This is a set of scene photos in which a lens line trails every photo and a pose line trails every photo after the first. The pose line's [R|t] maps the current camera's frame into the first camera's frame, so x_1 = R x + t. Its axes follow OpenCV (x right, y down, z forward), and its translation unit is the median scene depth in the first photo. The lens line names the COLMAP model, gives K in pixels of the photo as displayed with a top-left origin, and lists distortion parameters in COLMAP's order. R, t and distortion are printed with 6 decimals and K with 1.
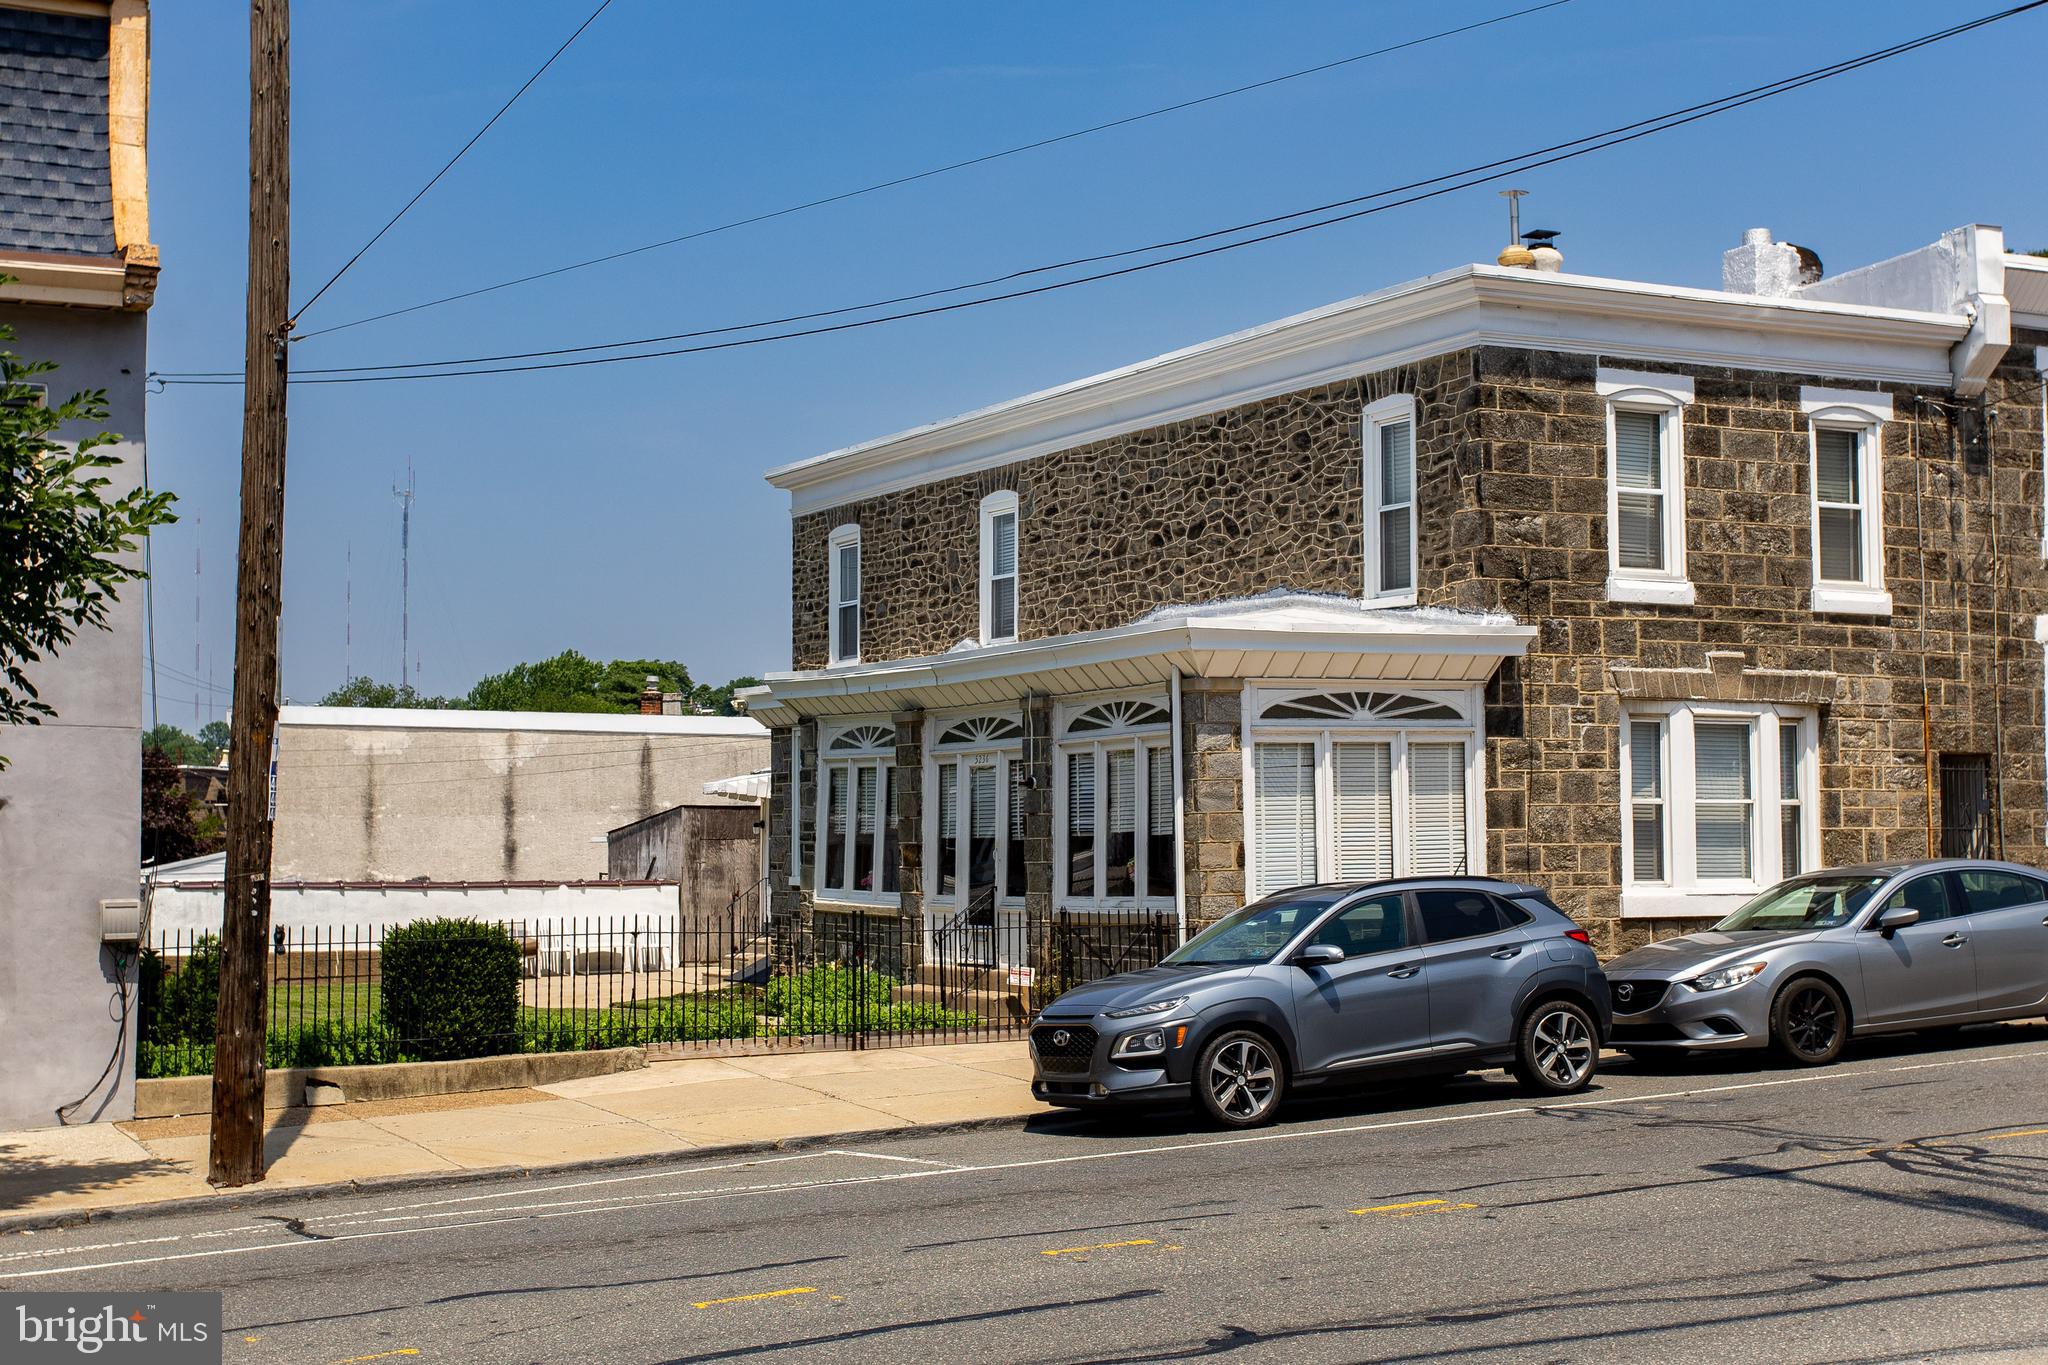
lens RADIAL K [[3092.5, 0, 908.5], [0, 3092.5, 659.9], [0, 0, 1]] dist [-0.049757, 0.000000]
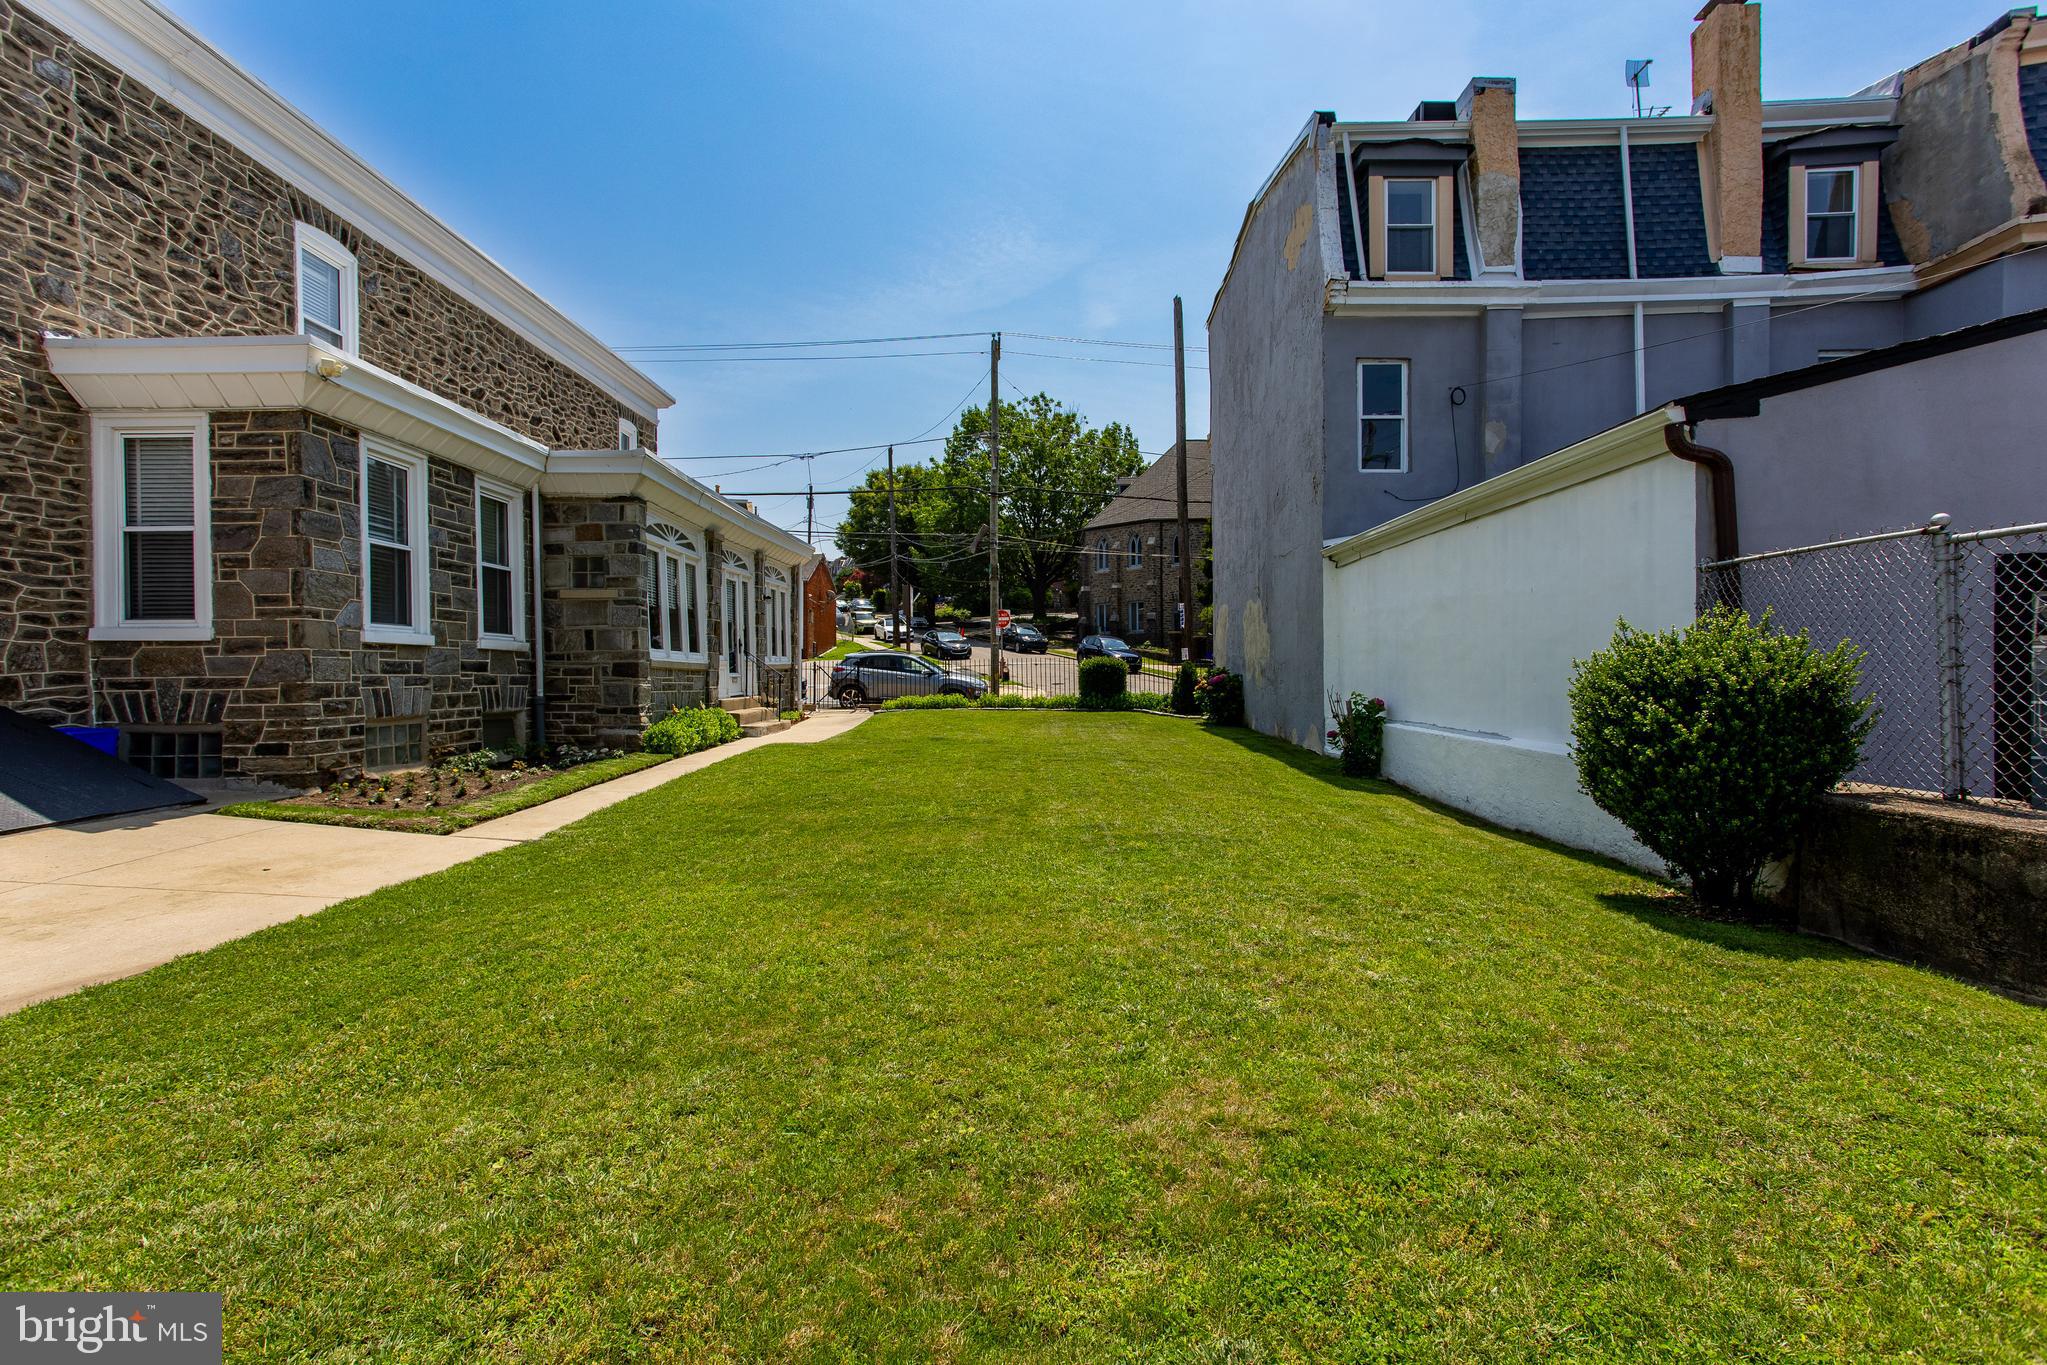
lens RADIAL K [[967.7, 0, 960.0], [0, 967.7, 666.9], [0, 0, 1]] dist [0.020110, 0.015222]
pose [[-0.874072, 0.015624, 0.485545, -0.332496], [-0.015133, 0.998122, -0.059361, 0.108234], [-0.485561, -0.059234, -0.872194, 1.355680]]
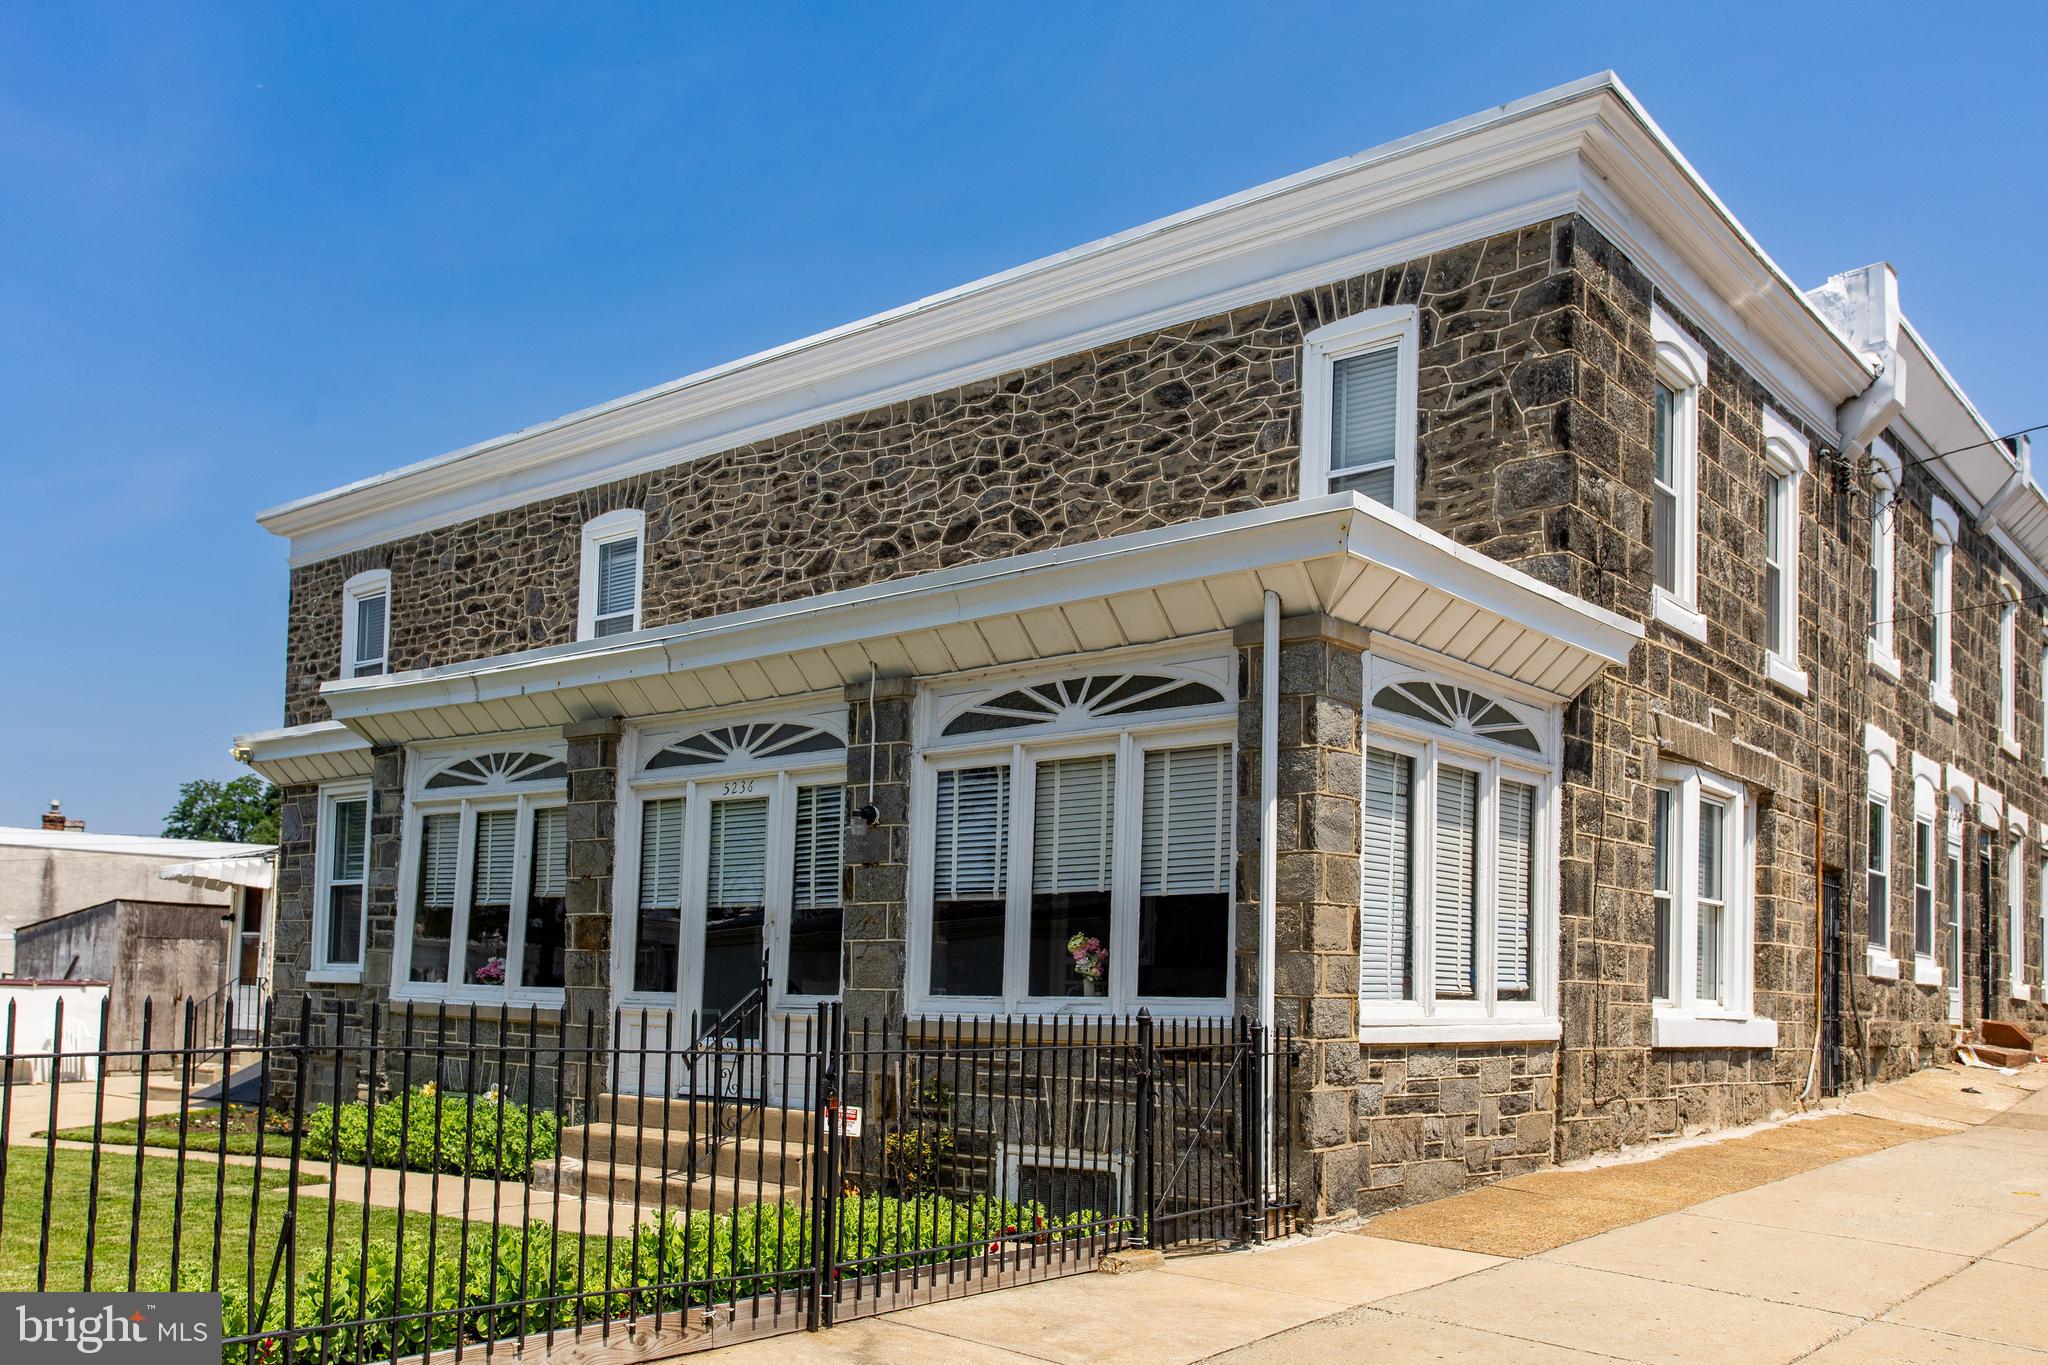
lens RADIAL K [[1773.6, 0, 1024.0], [0, 1773.6, 930.7], [0, 0, 1]] dist [0.002270, 0.049945]
pose [[0.905690, 0.044346, 0.421616, -0.077053], [-0.054131, 0.998470, 0.011261, 0.053303], [-0.420471, -0.033022, 0.906705, 0.609516]]
